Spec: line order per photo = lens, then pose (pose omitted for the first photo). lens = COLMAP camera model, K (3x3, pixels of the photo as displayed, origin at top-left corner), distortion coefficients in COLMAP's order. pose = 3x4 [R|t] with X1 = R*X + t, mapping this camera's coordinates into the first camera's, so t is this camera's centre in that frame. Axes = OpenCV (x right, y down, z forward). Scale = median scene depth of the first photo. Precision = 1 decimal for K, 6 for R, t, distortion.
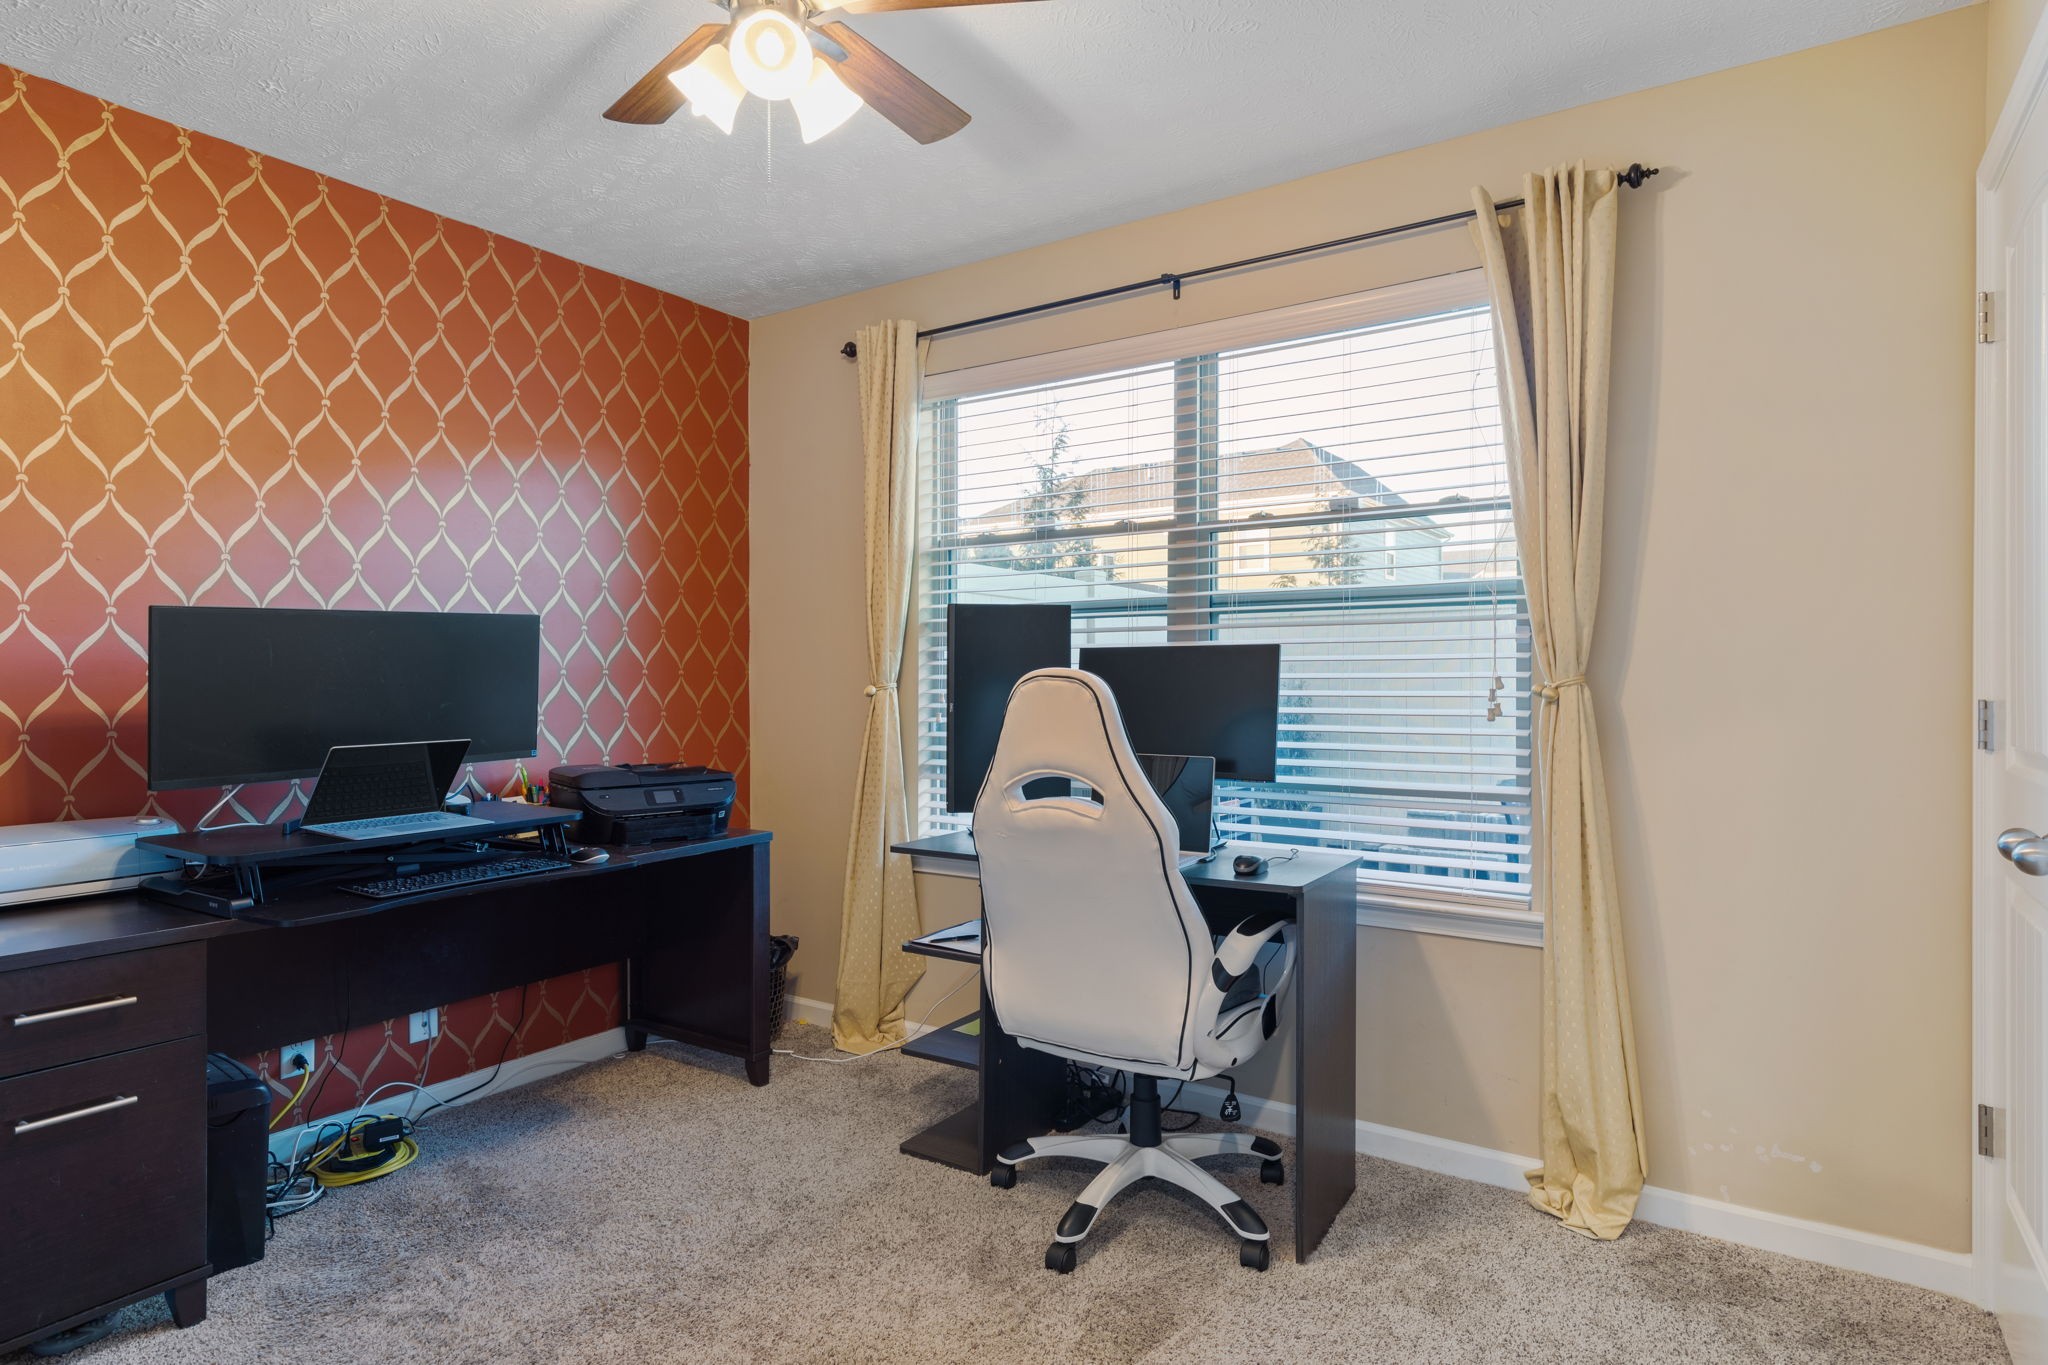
lens RADIAL K [[1076.0, 0, 1026.0], [0, 1076.0, 690.6], [0, 0, 1]] dist [-0.002256, -0.000673]
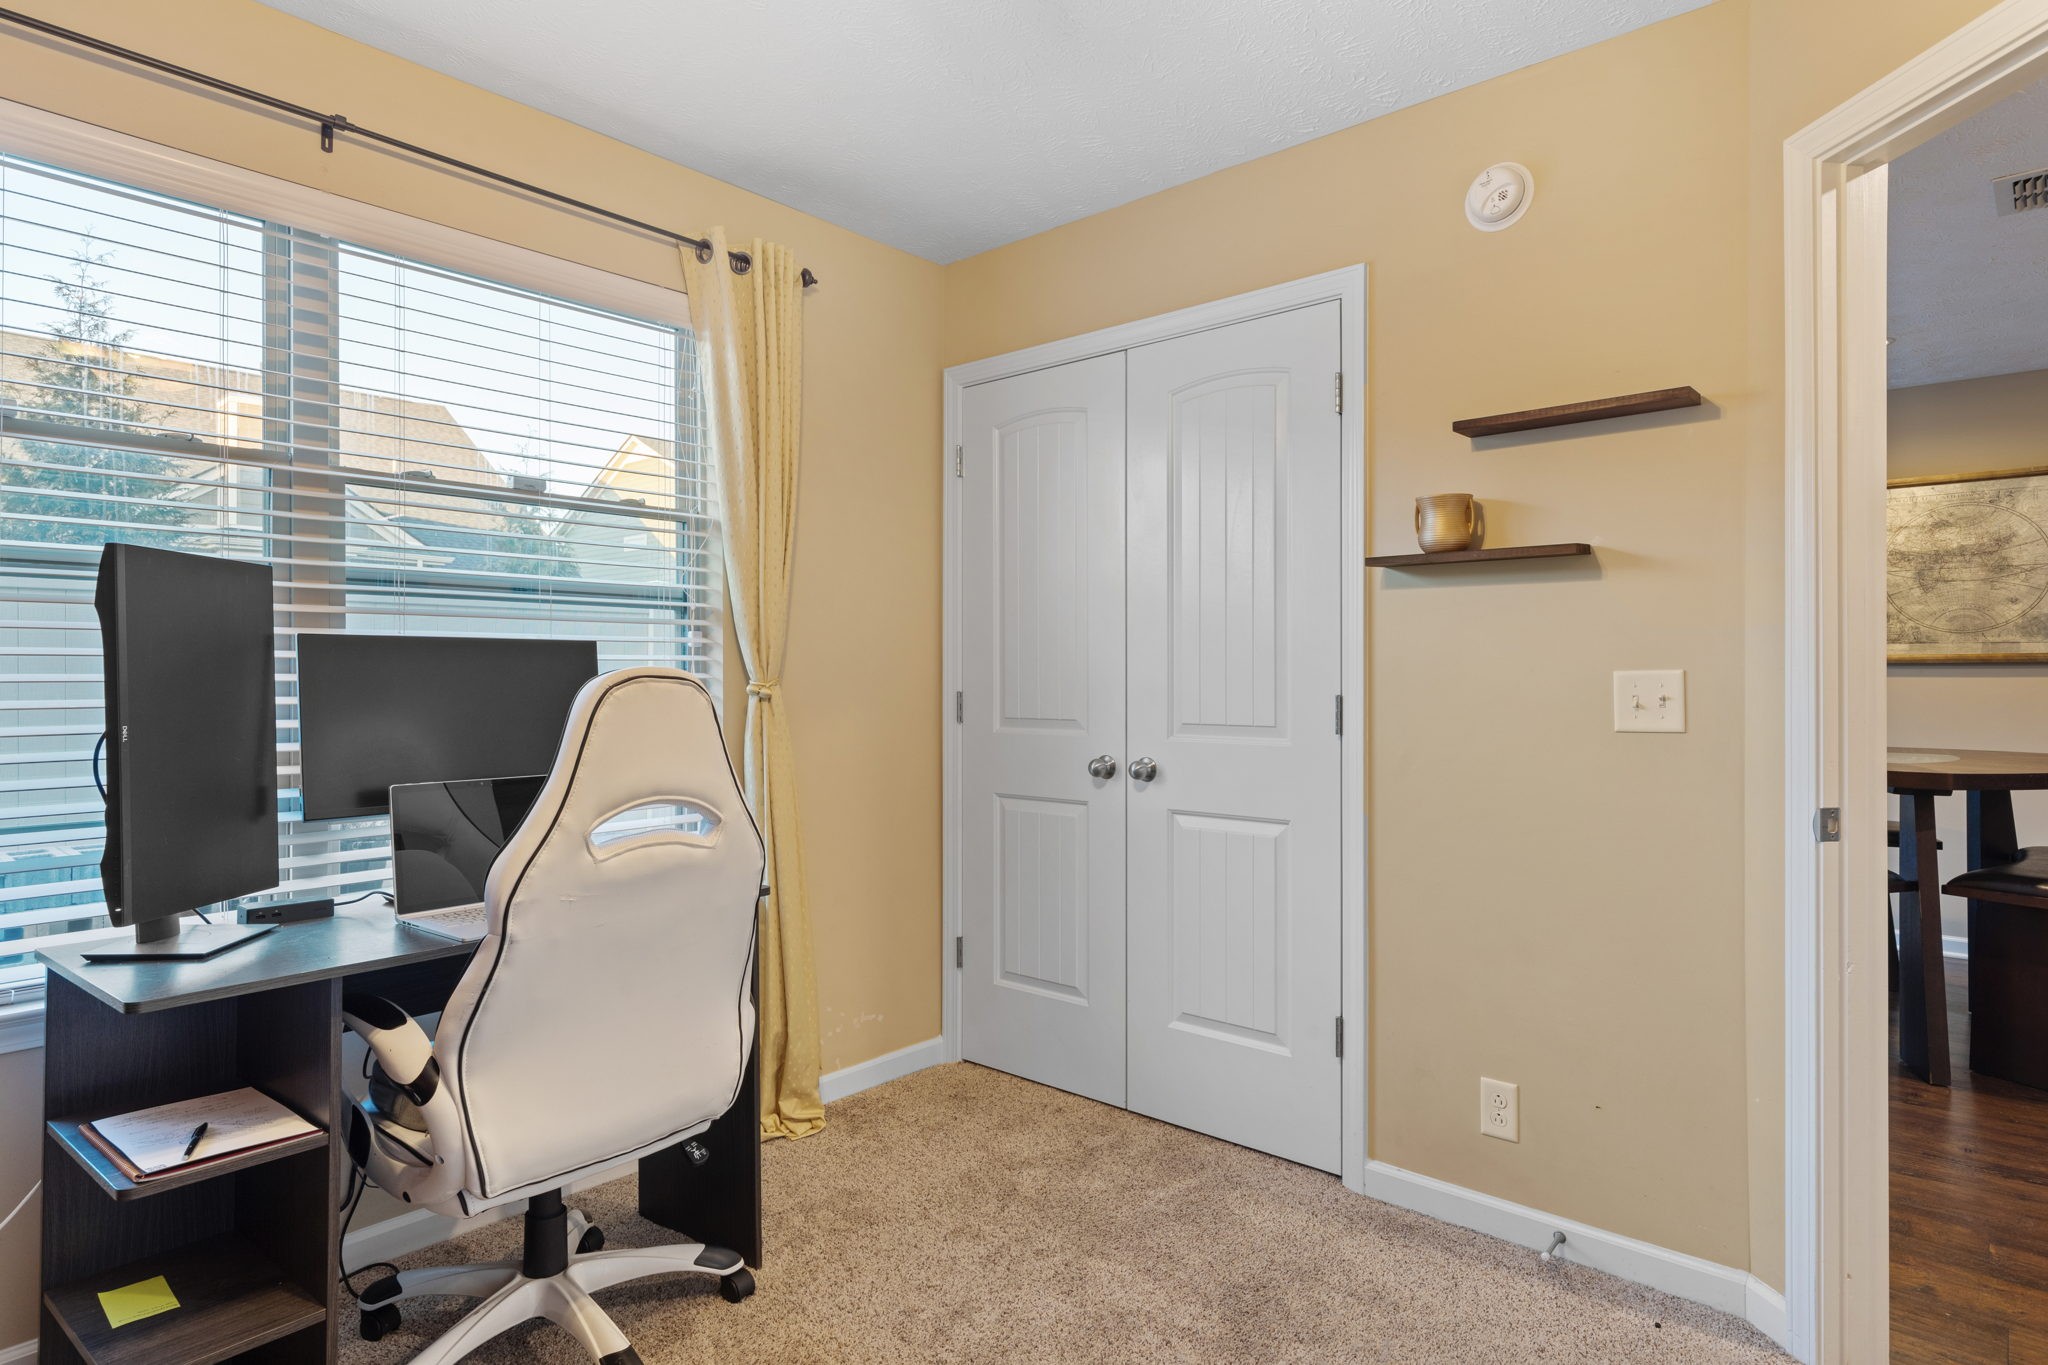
lens RADIAL K [[1123.6, 0, 1028.5], [0, 1123.6, 666.7], [0, 0, 1]] dist [0.010369, -0.001389]
pose [[0.135705, 0.003233, 0.990744, -0.524254], [0.006555, 0.999970, -0.004161, -0.013882], [-0.990728, 0.007058, 0.135680, 0.422794]]
